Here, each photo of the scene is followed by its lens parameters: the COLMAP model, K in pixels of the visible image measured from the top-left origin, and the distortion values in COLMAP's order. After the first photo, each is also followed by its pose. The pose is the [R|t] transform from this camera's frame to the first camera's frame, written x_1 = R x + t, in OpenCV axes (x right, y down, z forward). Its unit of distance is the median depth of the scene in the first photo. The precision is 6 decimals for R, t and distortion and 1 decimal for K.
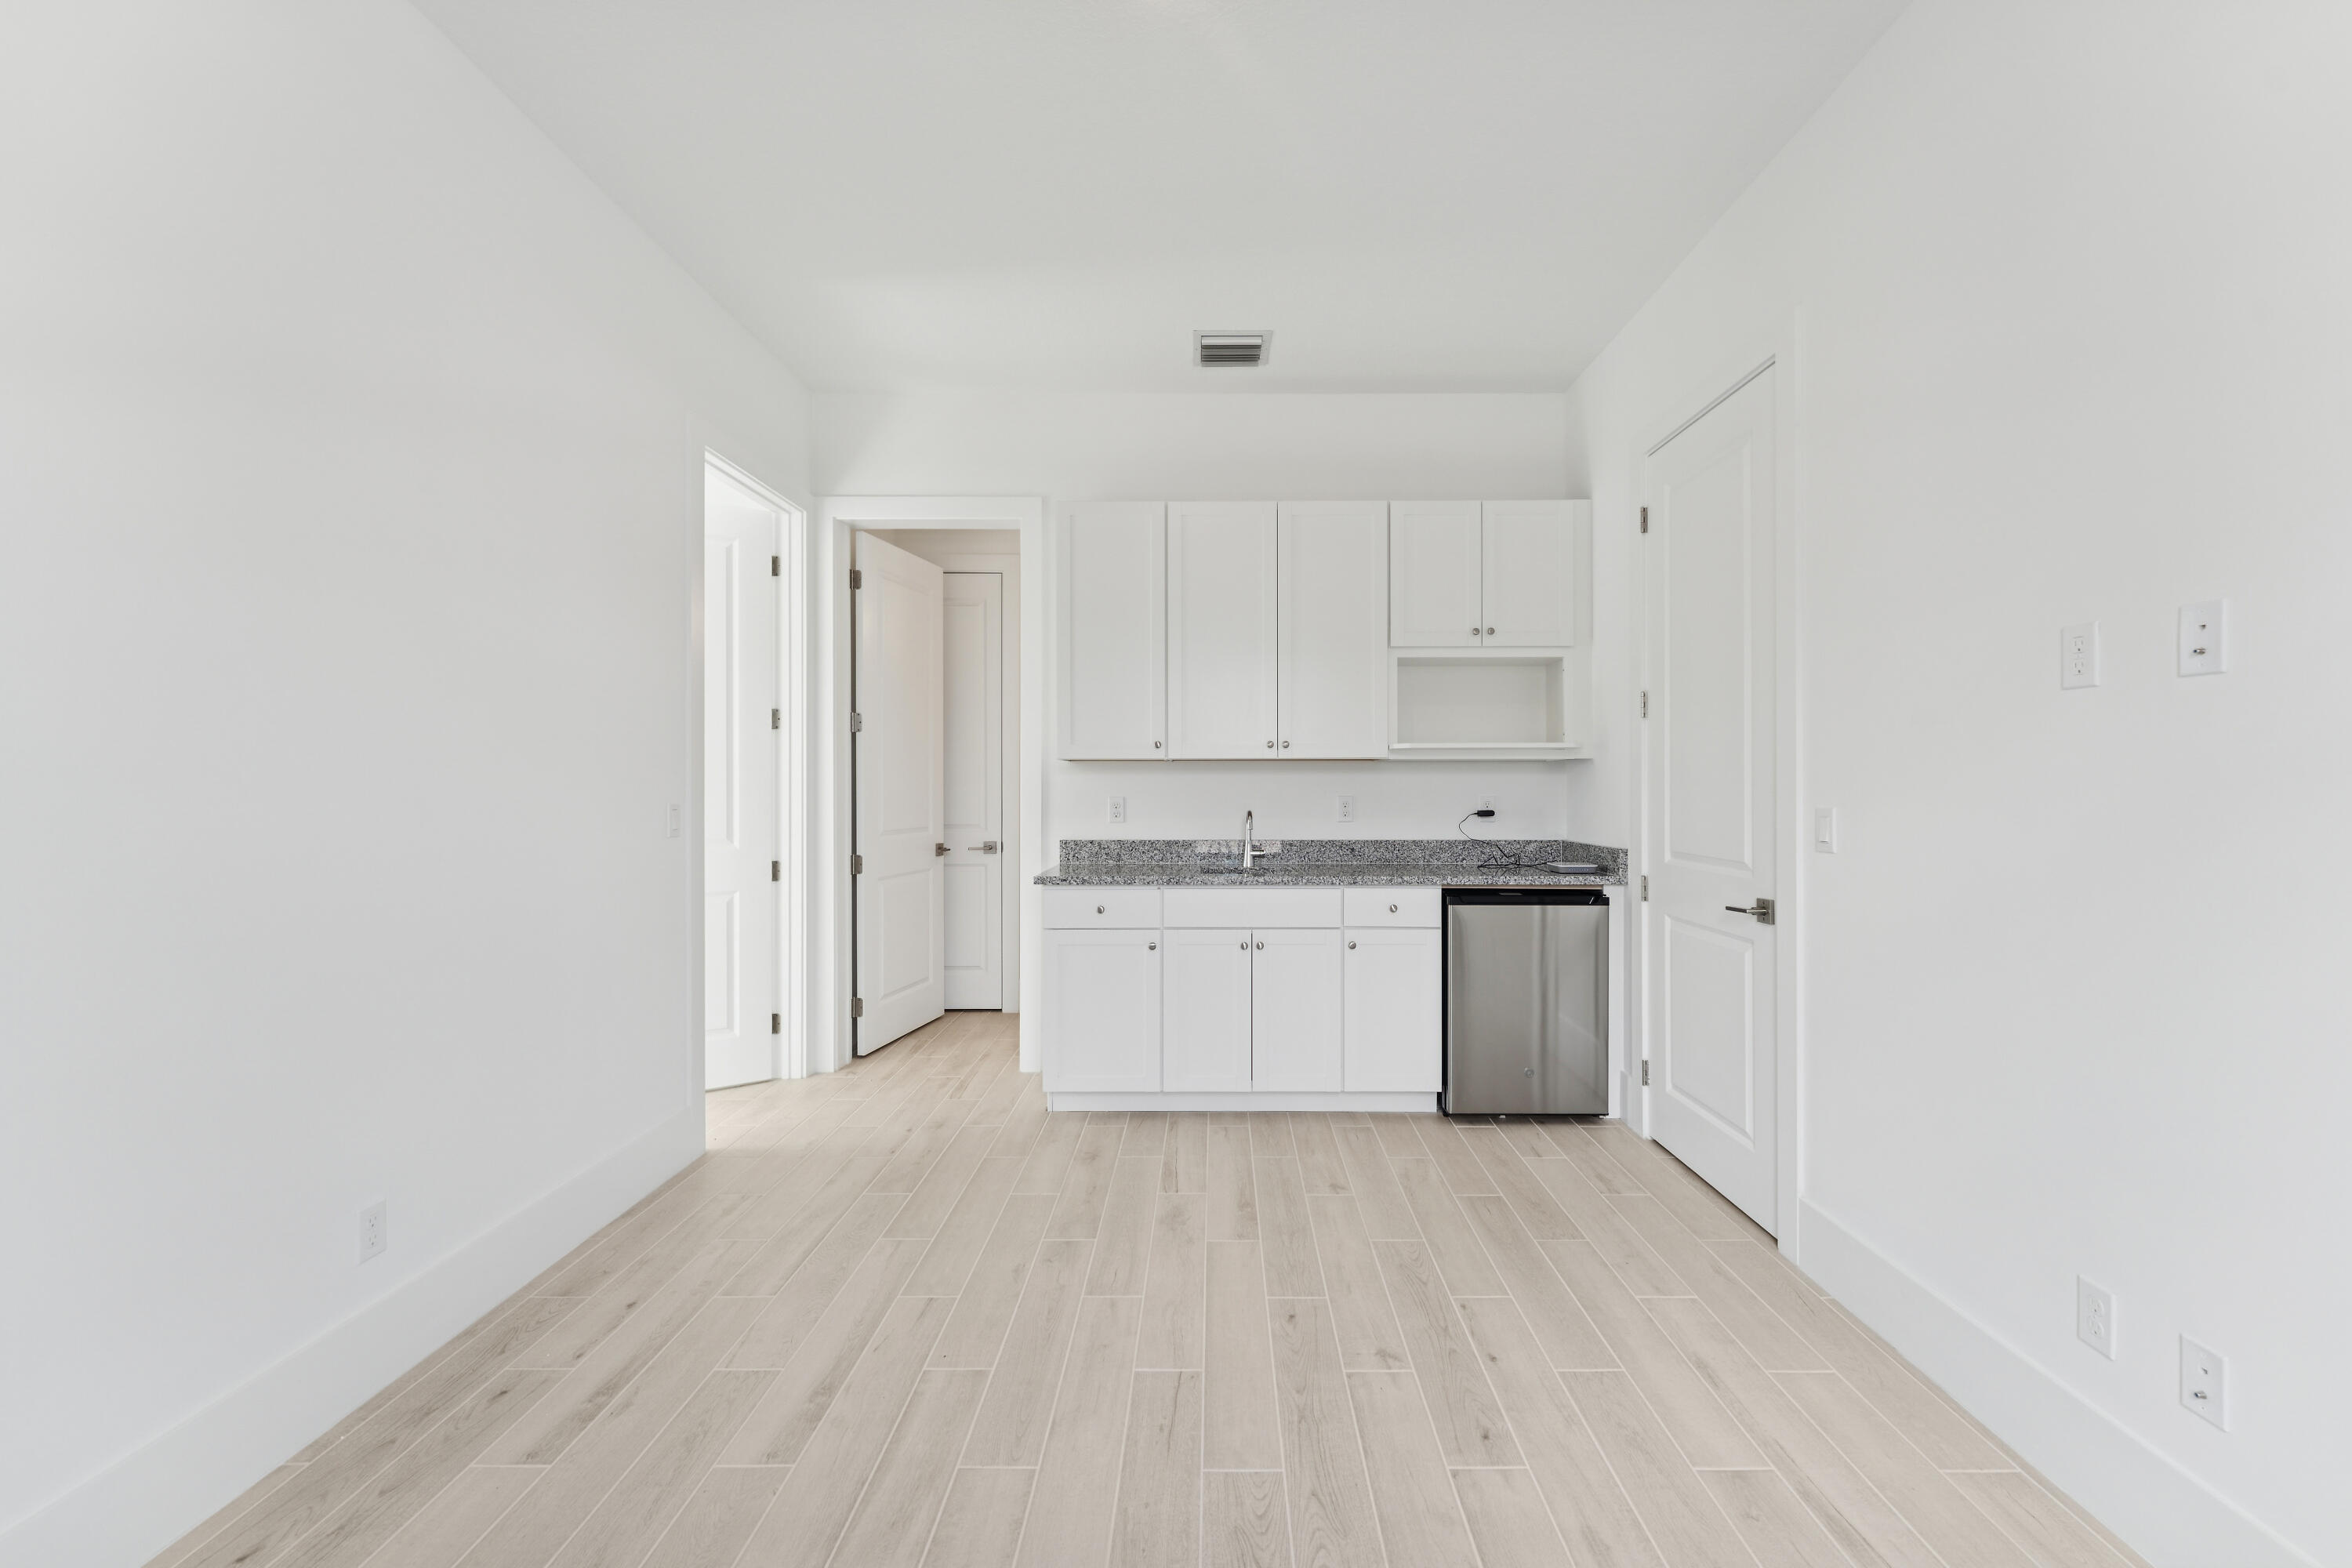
lens RADIAL K [[954.7, 0, 1189.2], [0, 954.7, 778.5], [0, 0, 1]] dist [-0.001302, 0.000552]
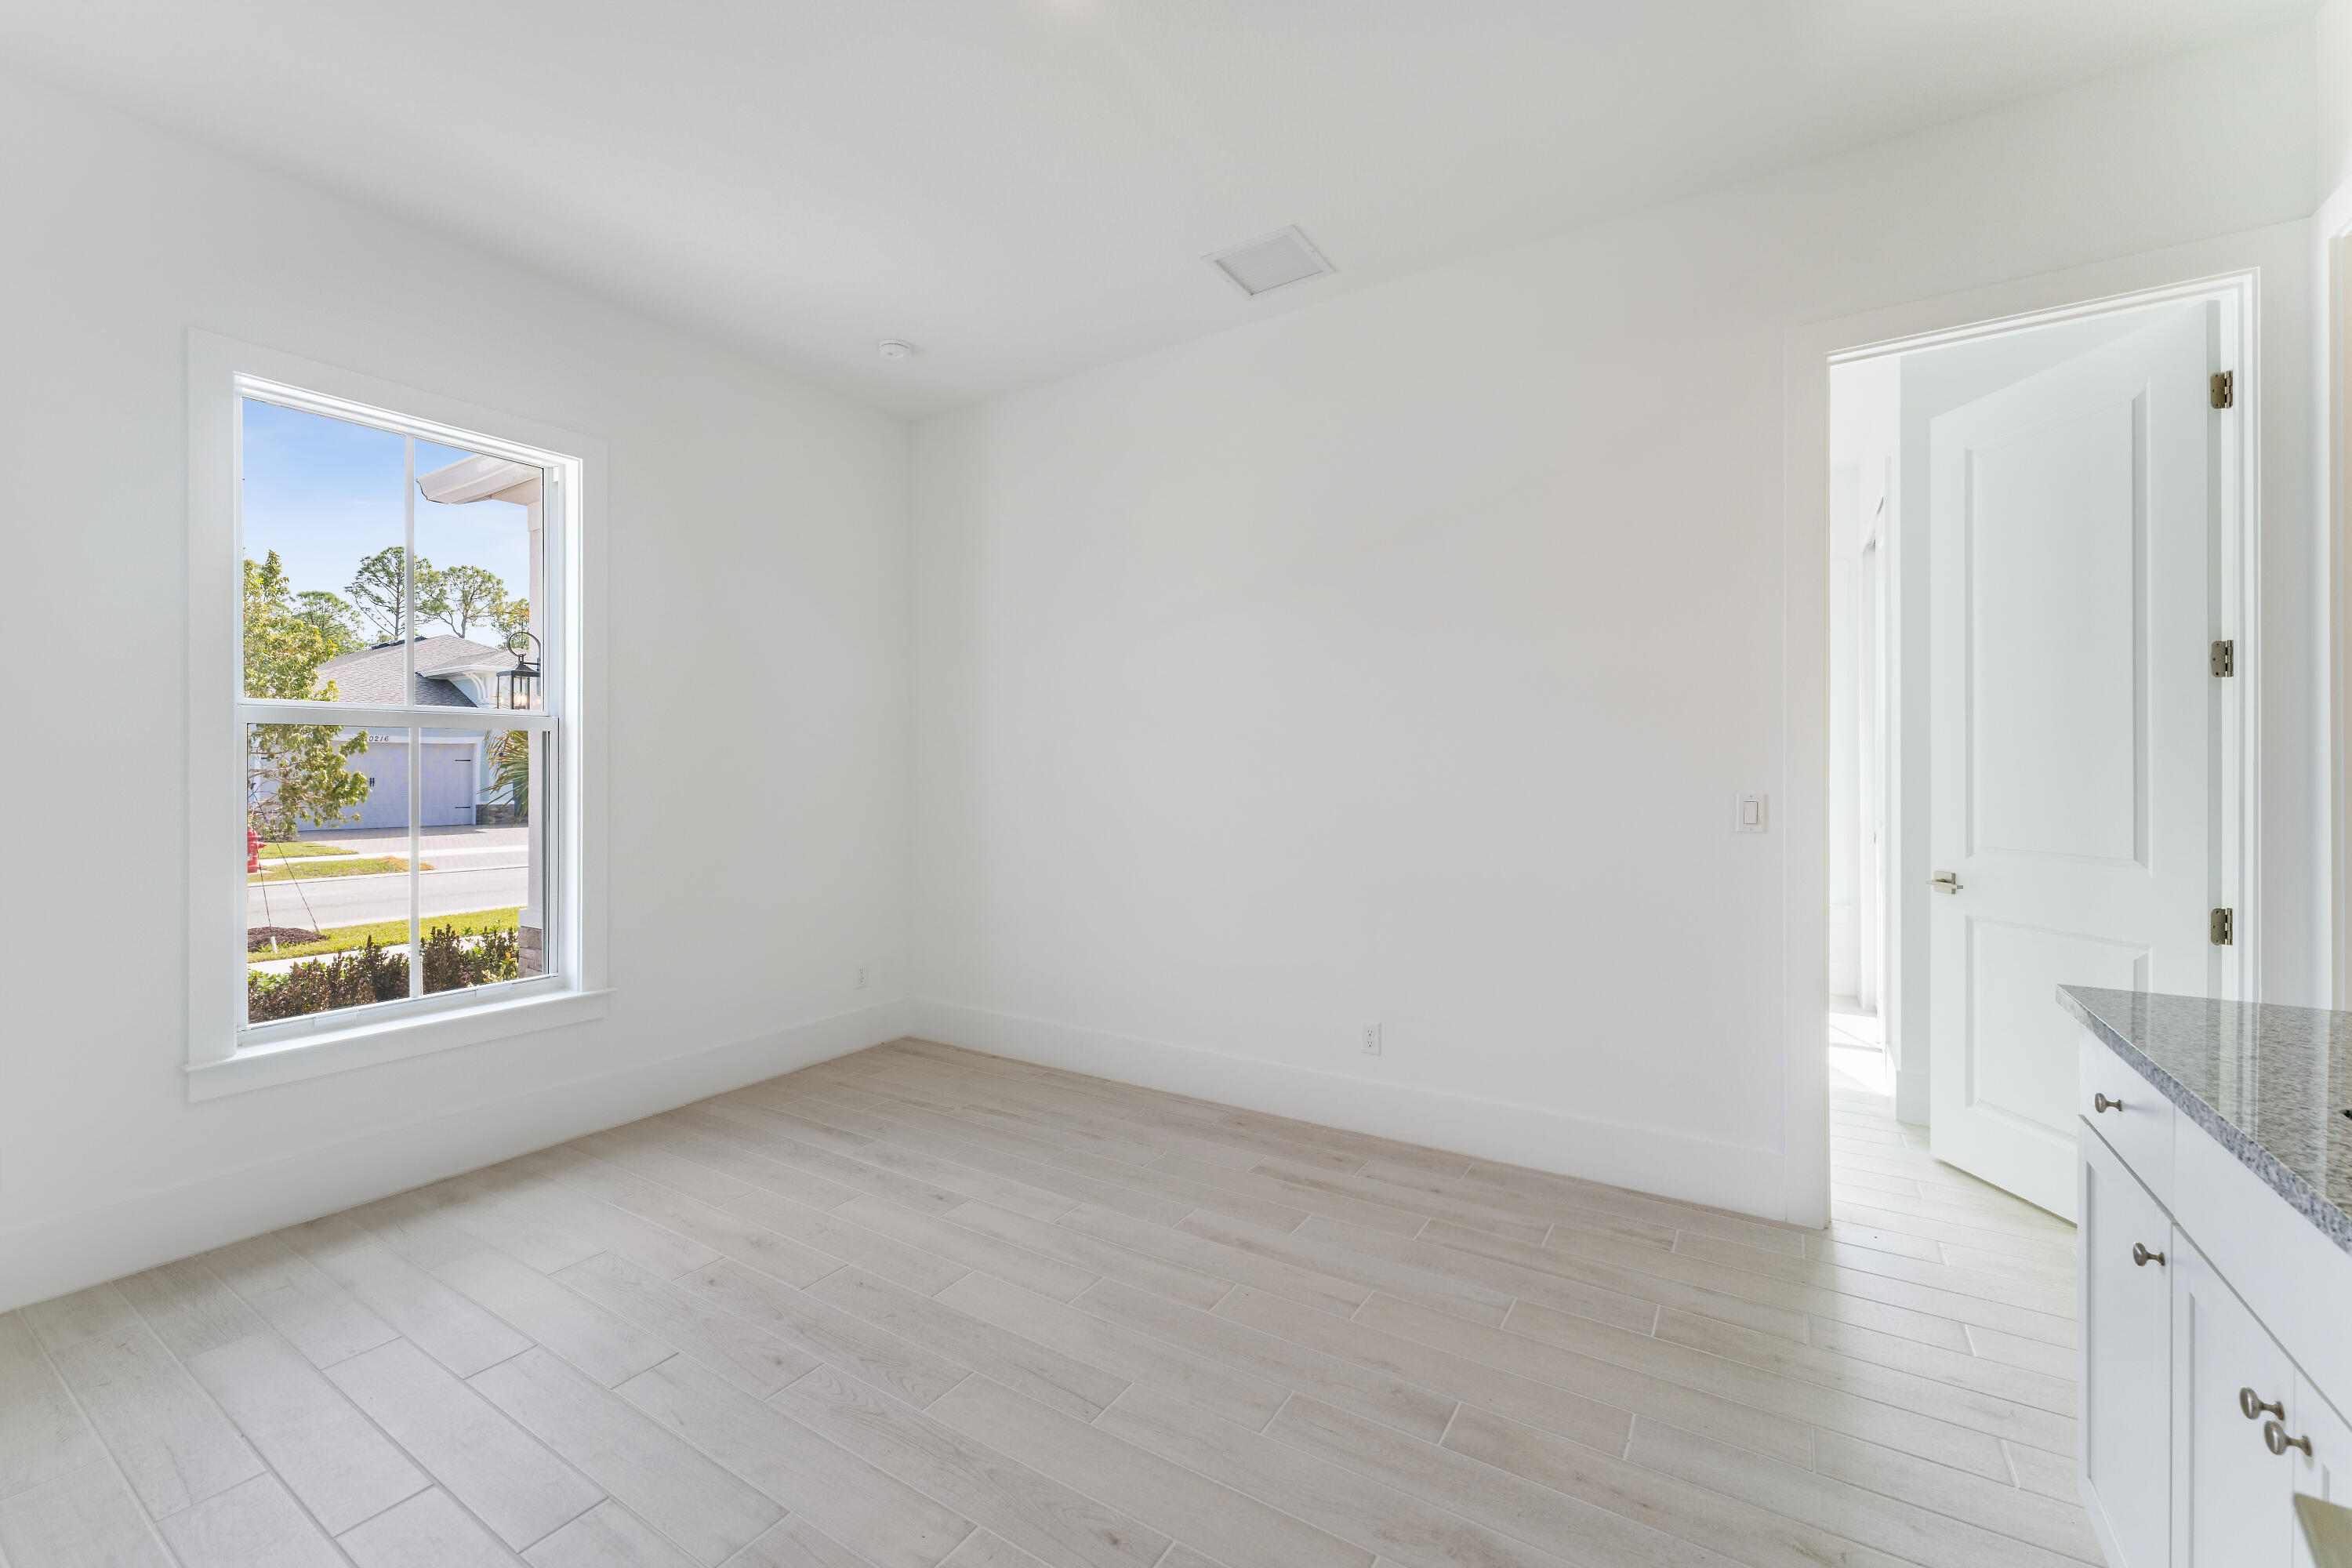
lens RADIAL K [[954.7, 0, 1181.5], [0, 954.7, 777.5], [0, 0, 1]] dist [-0.001302, 0.000552]
pose [[-0.501550, 0.009971, -0.865071, 0.748756], [0.005956, 0.999950, 0.008072, -0.000076], [0.865108, -0.001104, -0.501584, 1.529844]]
